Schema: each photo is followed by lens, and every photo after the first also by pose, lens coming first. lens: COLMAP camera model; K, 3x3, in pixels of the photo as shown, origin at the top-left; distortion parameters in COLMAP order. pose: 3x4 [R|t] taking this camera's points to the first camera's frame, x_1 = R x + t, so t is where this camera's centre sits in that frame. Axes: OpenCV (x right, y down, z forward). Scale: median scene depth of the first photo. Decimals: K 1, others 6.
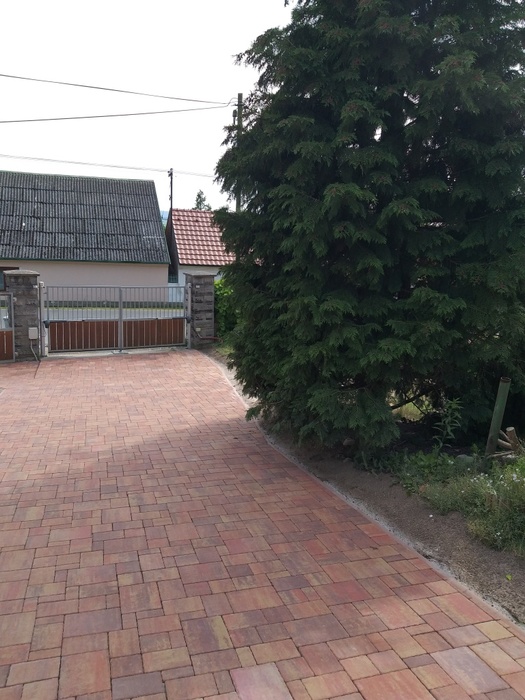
lens RADIAL K [[535.5, 0, 261.3], [0, 535.5, 349.8], [0, 0, 1]] dist [0.067946, -0.123065]
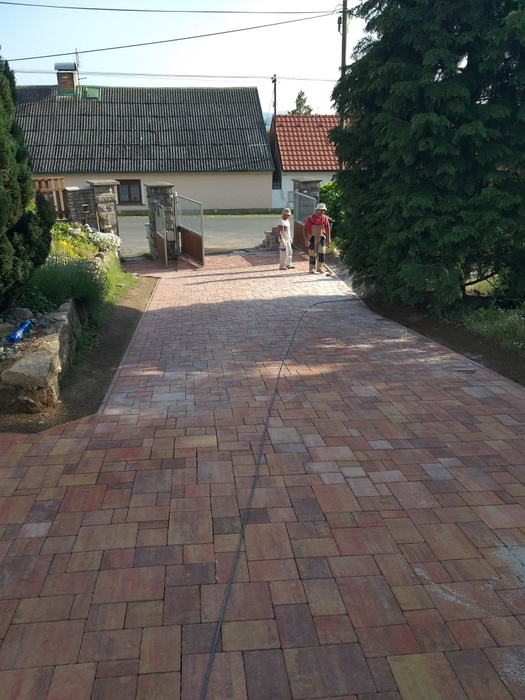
lens RADIAL K [[535.5, 0, 263.8], [0, 535.5, 305.3], [0, 0, 1]] dist [0.067946, -0.123065]
pose [[0.983569, 0.008474, -0.180334, -0.001367], [0.007965, 0.995888, 0.090239, 0.017511], [0.180357, -0.090193, 0.979457, -0.149347]]
